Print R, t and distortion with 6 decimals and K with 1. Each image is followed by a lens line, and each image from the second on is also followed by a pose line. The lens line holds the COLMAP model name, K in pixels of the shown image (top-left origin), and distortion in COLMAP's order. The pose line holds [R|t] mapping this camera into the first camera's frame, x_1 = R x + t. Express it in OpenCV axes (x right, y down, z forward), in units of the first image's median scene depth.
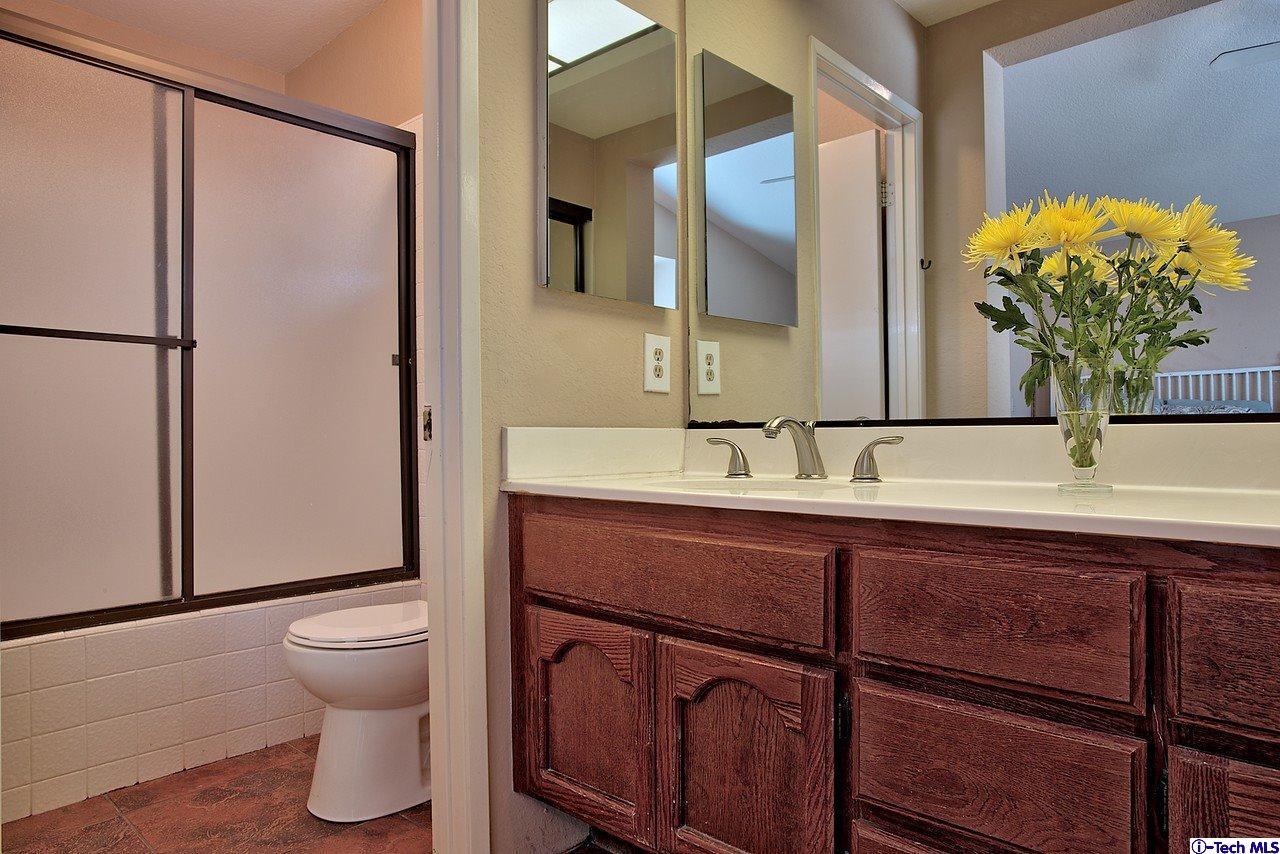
lens RADIAL K [[827.5, 0, 629.5], [0, 827.5, 436.1], [0, 0, 1]] dist [-0.026532, 0.030092]
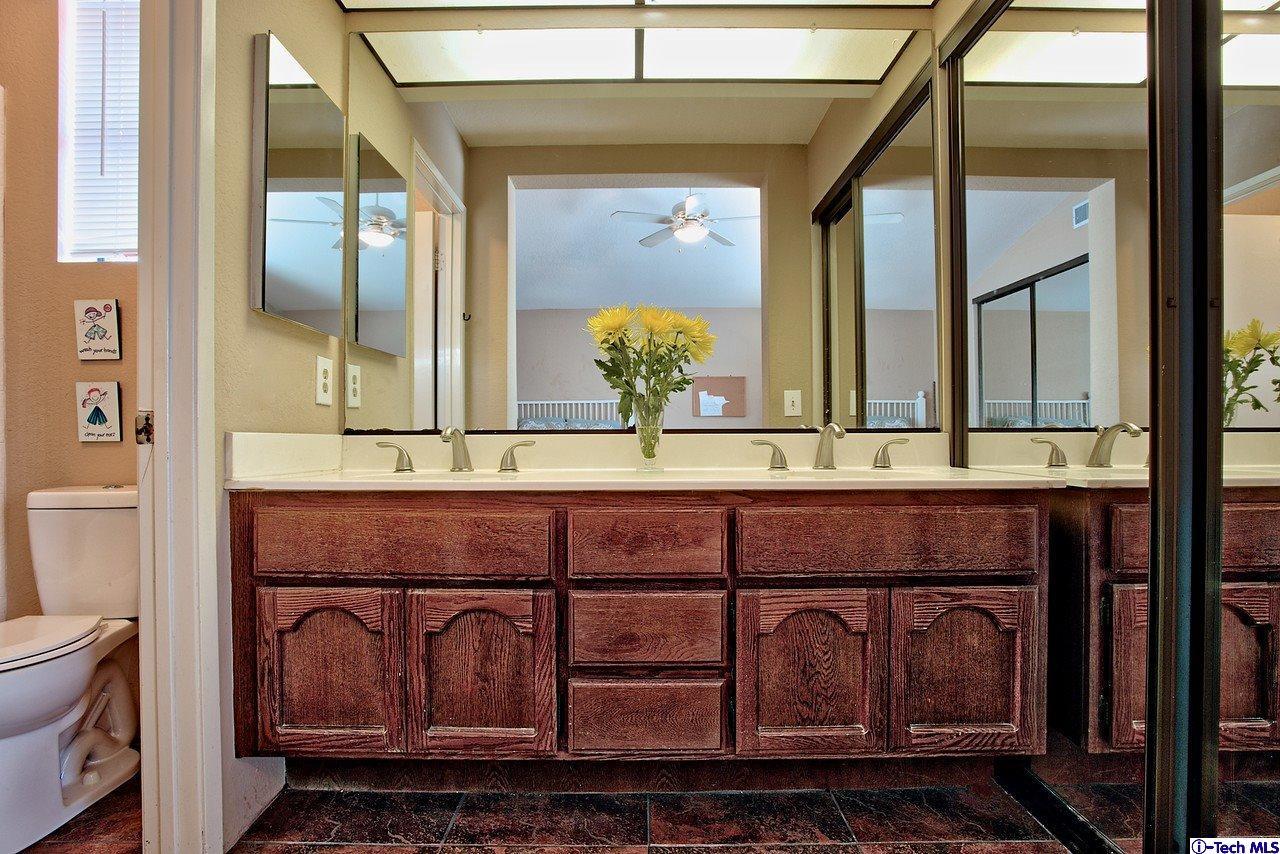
lens RADIAL K [[684.4, 0, 640.1], [0, 684.4, 432.4], [0, 0, 1]] dist [-0.029343, 0.000882]
pose [[0.730674, 0.010577, 0.682644, -0.429743], [0.000980, 0.999863, -0.016540, 0.006282], [-0.682725, 0.012755, 0.730564, -0.056084]]
